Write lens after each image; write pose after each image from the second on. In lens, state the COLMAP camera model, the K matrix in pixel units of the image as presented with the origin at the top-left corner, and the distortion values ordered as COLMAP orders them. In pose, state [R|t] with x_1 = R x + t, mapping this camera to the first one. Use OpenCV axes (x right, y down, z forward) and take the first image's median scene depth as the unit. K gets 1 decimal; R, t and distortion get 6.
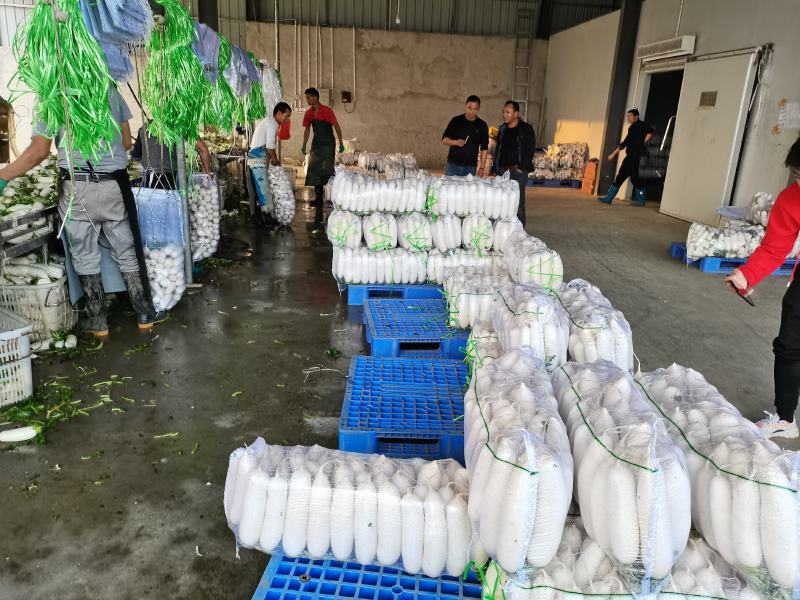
lens RADIAL K [[616.9, 0, 398.2], [0, 616.9, 303.1], [0, 0, 1]] dist [0.078284, -0.090069]
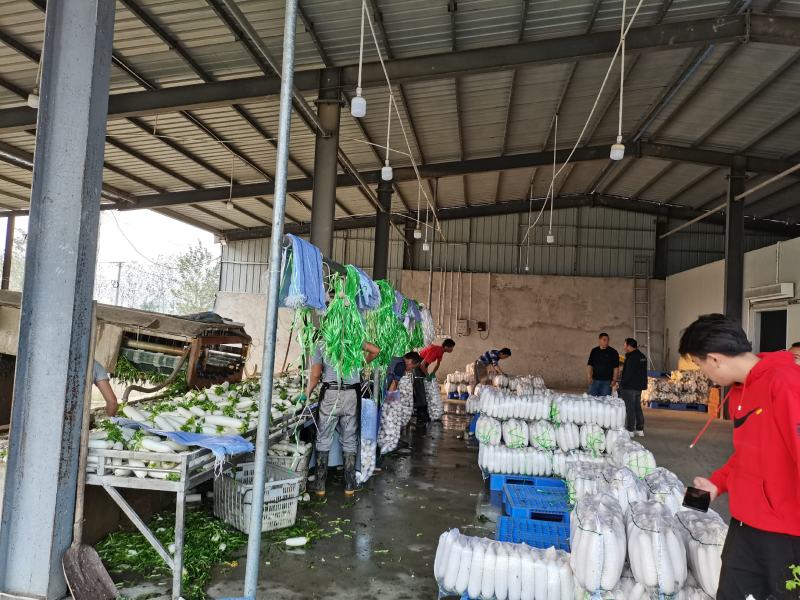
lens RADIAL K [[616.9, 0, 398.2], [0, 616.9, 303.1], [0, 0, 1]] dist [0.078284, -0.090069]
pose [[0.979128, -0.003830, -0.203211, -0.003889], [-0.065768, 0.940060, -0.334607, 0.083874], [0.192312, 0.340988, 0.920187, -0.374389]]
